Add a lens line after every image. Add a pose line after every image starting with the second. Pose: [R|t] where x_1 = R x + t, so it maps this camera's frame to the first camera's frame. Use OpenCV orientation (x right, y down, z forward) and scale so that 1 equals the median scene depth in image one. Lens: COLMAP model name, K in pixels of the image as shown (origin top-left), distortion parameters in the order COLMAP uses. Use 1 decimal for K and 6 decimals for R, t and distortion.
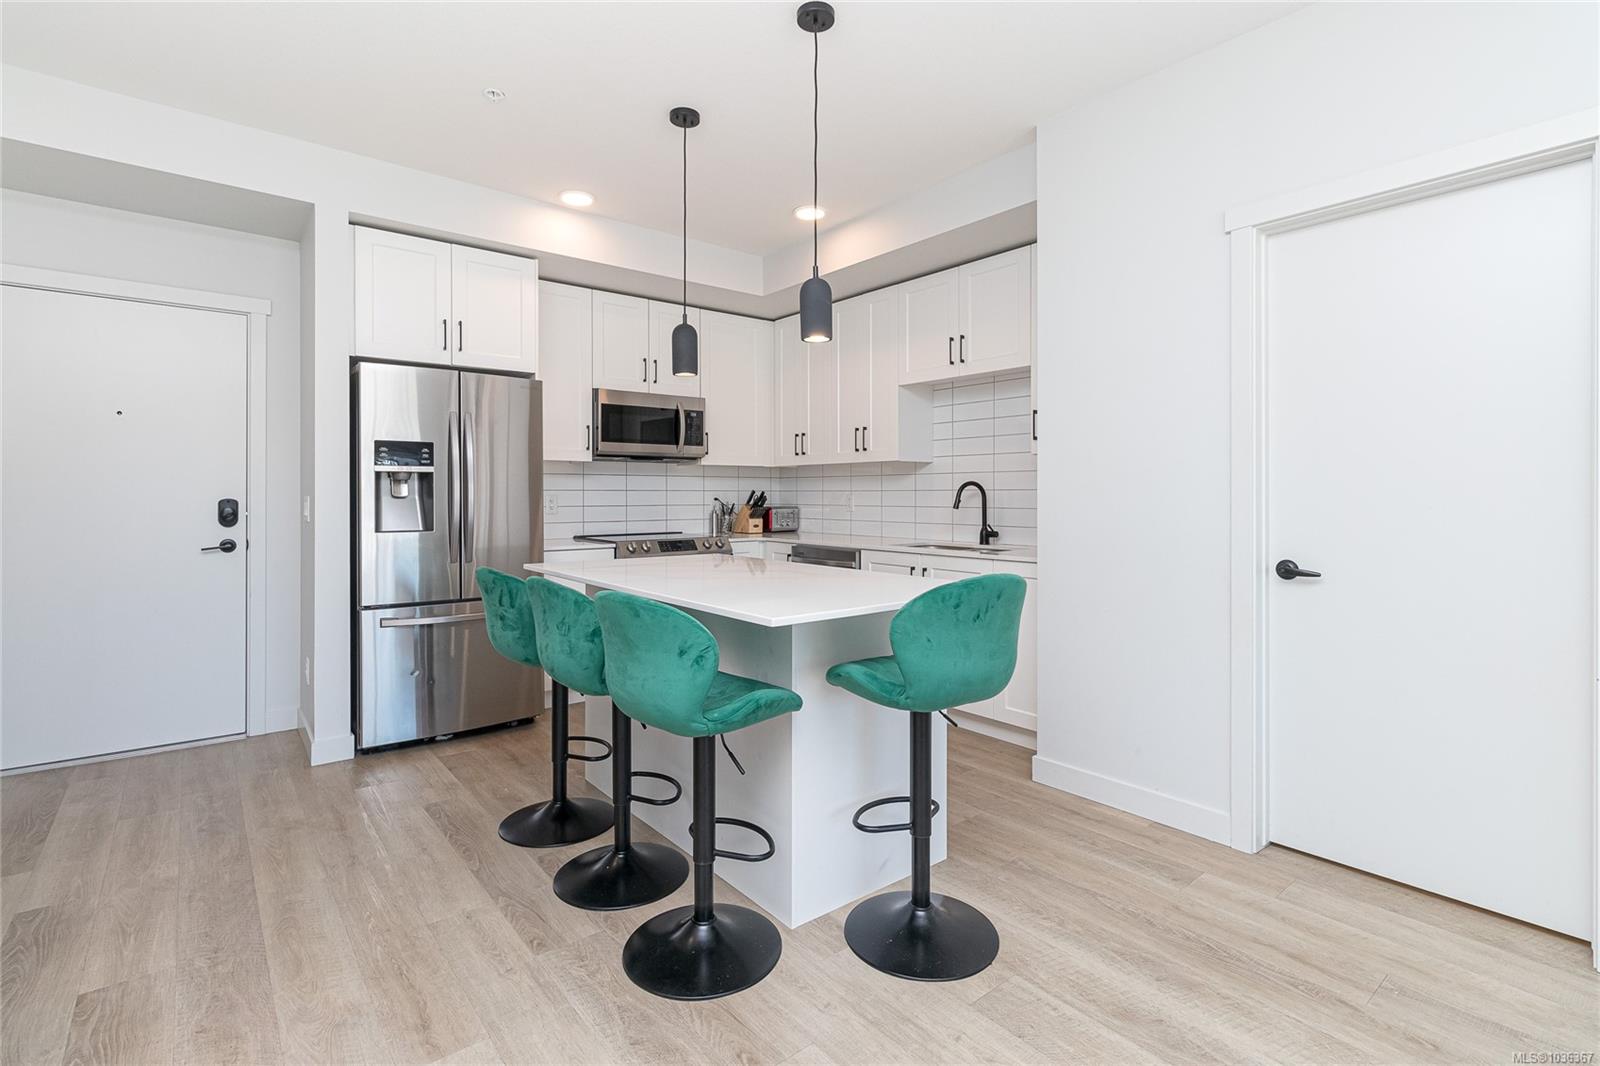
lens RADIAL K [[752.6, 0, 811.1], [0, 752.6, 498.6], [0, 0, 1]] dist [0.003065, -0.001309]
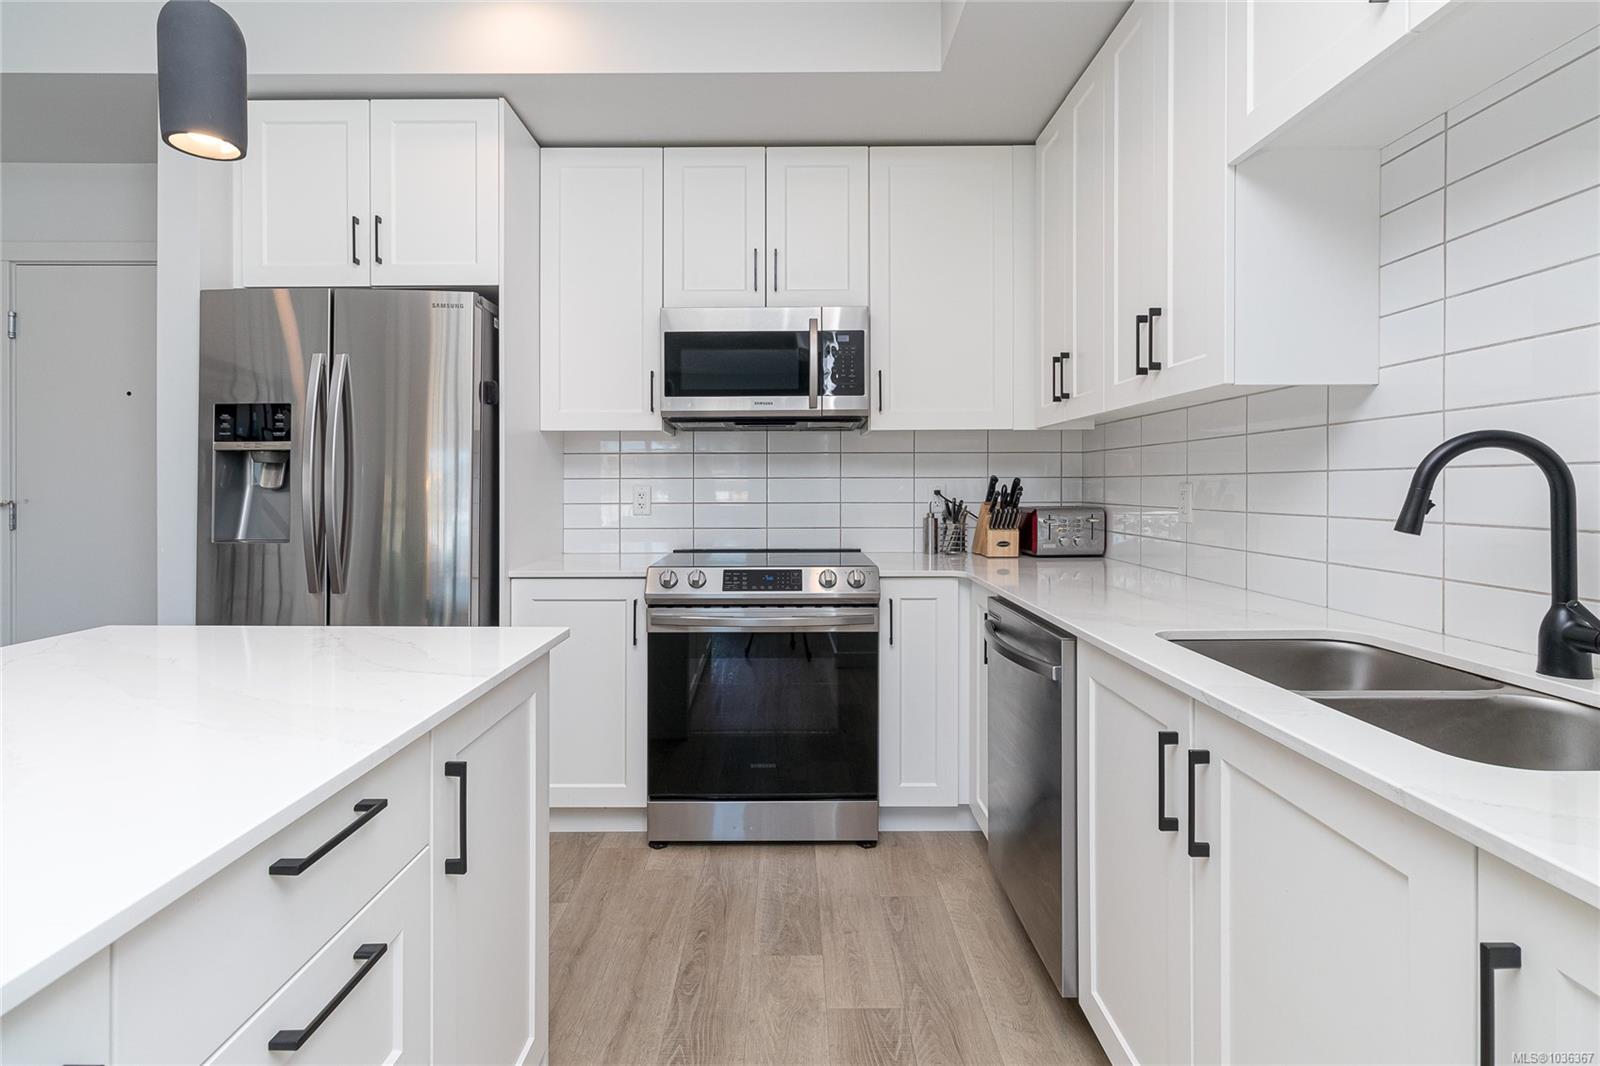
lens RADIAL K [[752.6, 0, 788.9], [0, 752.6, 494.1], [0, 0, 1]] dist [0.003065, -0.001309]
pose [[0.768980, 0.005308, -0.639251, 0.220033], [-0.001649, 0.999979, 0.006320, -0.002179], [0.639271, -0.003806, 0.768972, 0.729701]]
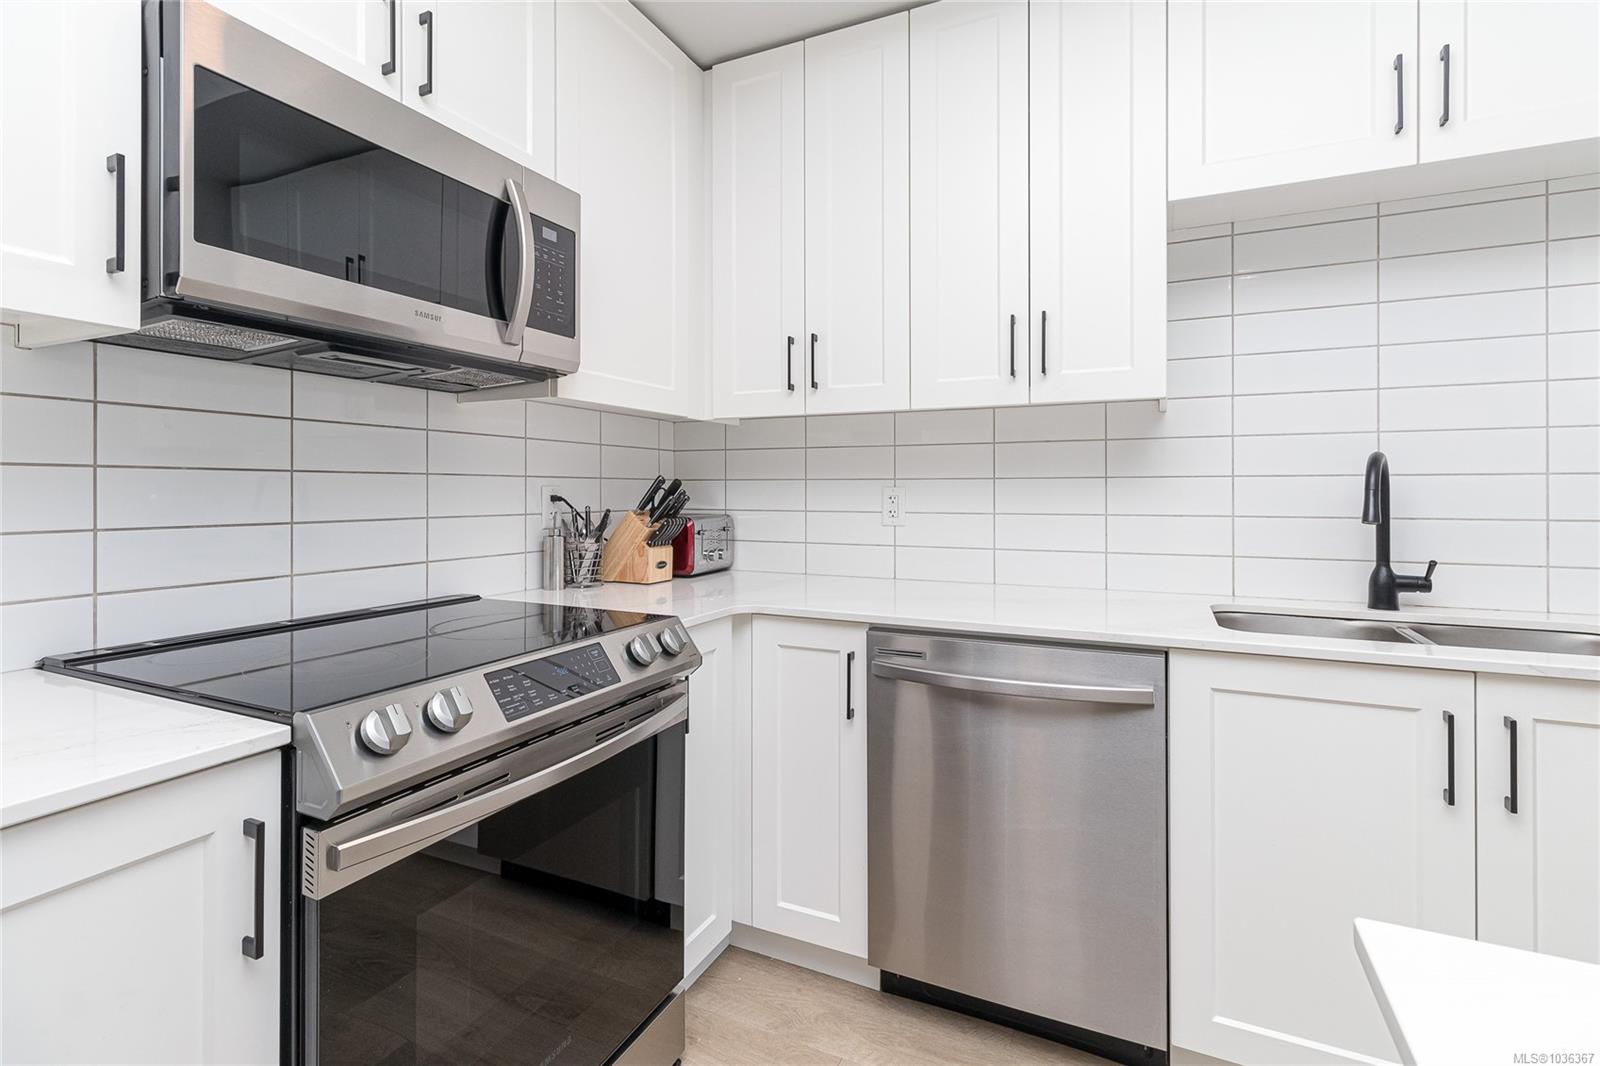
lens RADIAL K [[752.6, 0, 815.0], [0, 752.6, 492.6], [0, 0, 1]] dist [0.003065, -0.001309]
pose [[0.901663, 0.000478, 0.432439, -0.256048], [0.001303, 0.999992, -0.003824, -0.001021], [-0.432438, 0.004011, 0.901655, 0.878695]]
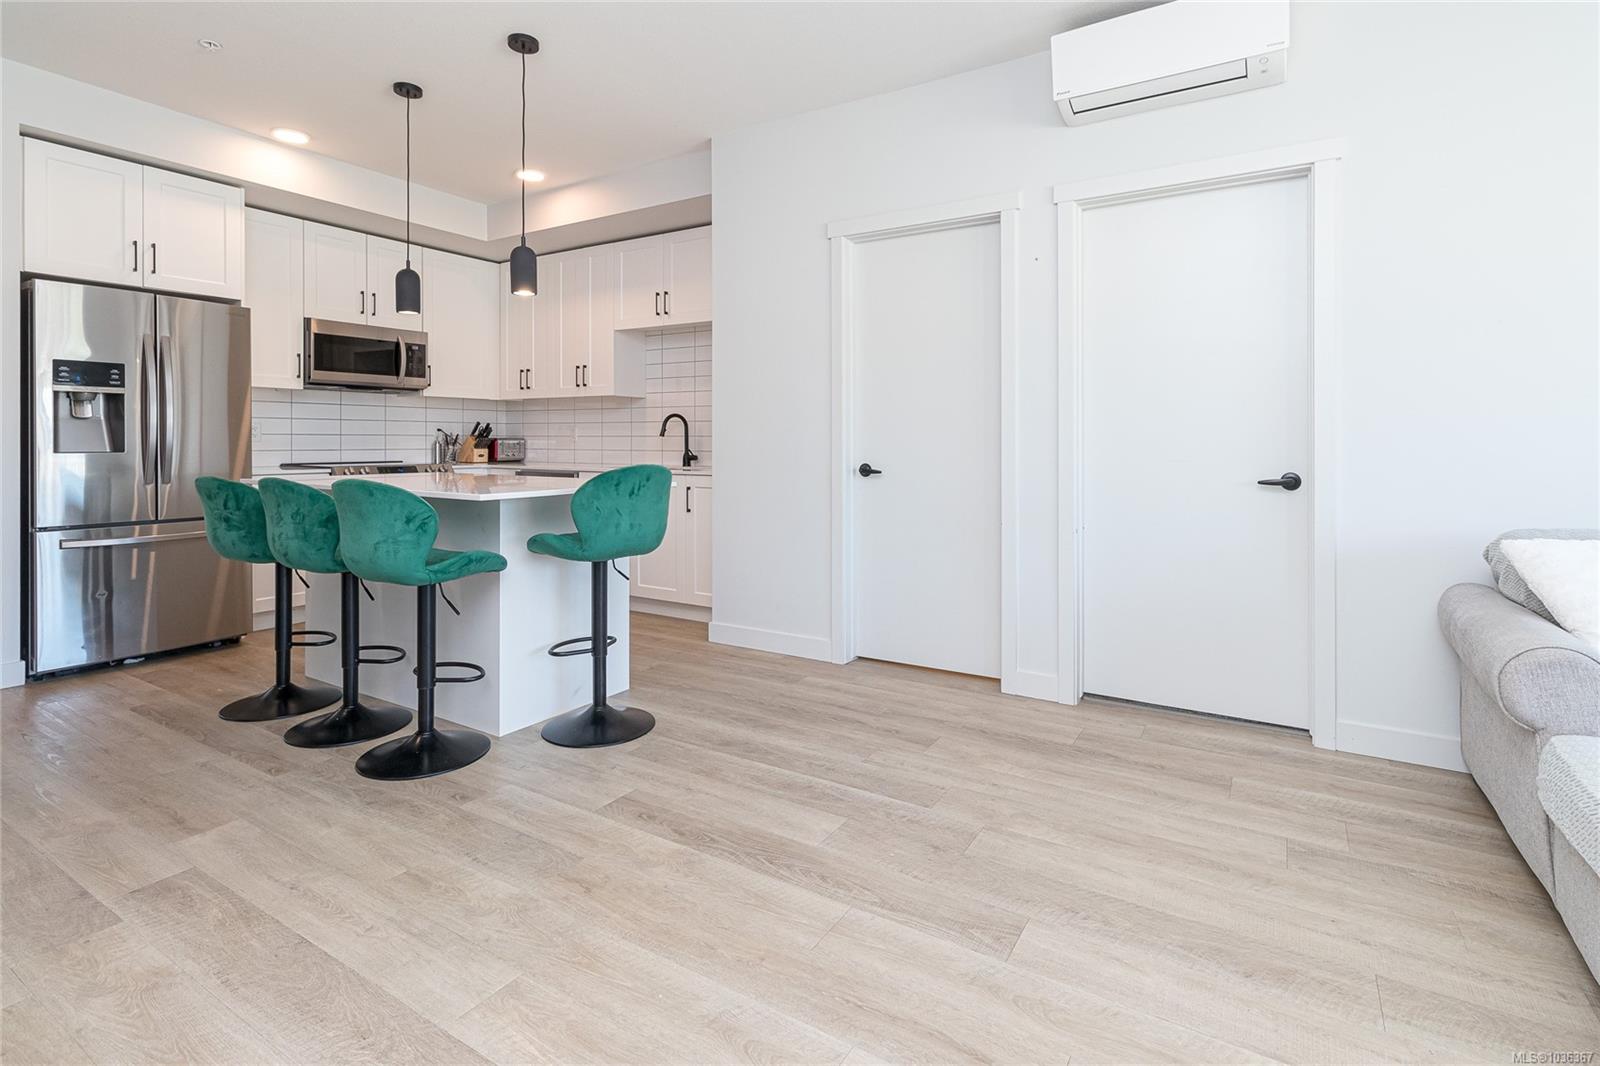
lens RADIAL K [[752.6, 0, 815.7], [0, 752.6, 446.2], [0, 0, 1]] dist [0.003065, -0.001309]
pose [[0.944023, 0.001448, 0.329876, 0.032664], [-0.002649, 0.999991, 0.003192, 0.027416], [-0.329869, -0.003887, 0.944019, -0.232662]]
